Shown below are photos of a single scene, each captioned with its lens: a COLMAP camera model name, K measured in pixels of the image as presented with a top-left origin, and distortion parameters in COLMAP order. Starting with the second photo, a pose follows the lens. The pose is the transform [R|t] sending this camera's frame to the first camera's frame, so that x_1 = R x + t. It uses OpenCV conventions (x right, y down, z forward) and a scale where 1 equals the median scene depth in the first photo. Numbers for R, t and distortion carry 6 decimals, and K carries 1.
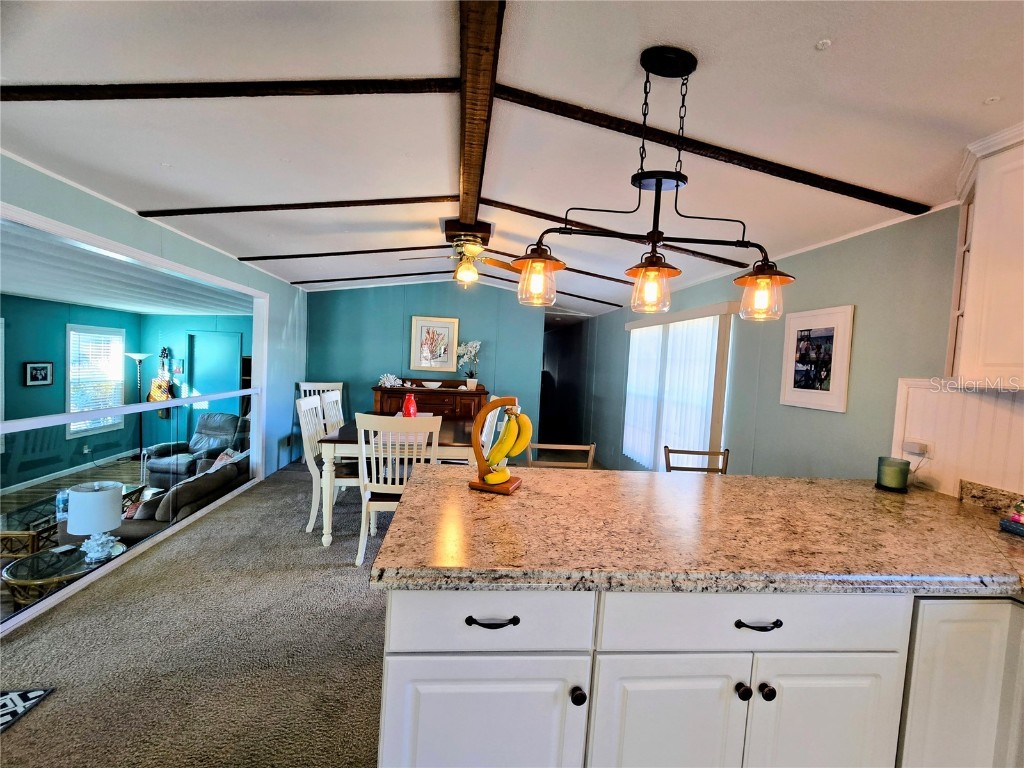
lens RADIAL K [[446.0, 0, 506.8], [0, 446.0, 383.7], [0, 0, 1]] dist [0.000357, 0.000125]
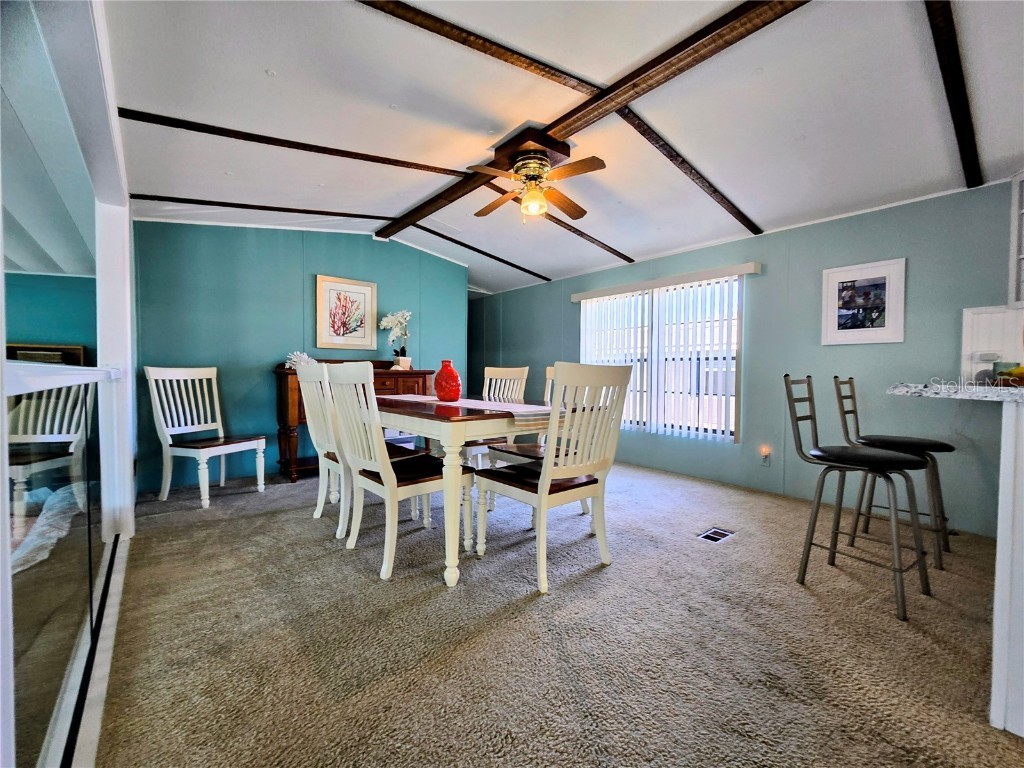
lens RADIAL K [[434.0, 0, 513.2], [0, 434.0, 385.4], [0, 0, 1]] dist [0.001750, 0.000205]
pose [[0.835544, -0.062254, 0.545885, -0.768419], [0.062453, 0.997882, 0.018208, 0.085104], [-0.545862, 0.018879, 0.837662, 0.499862]]
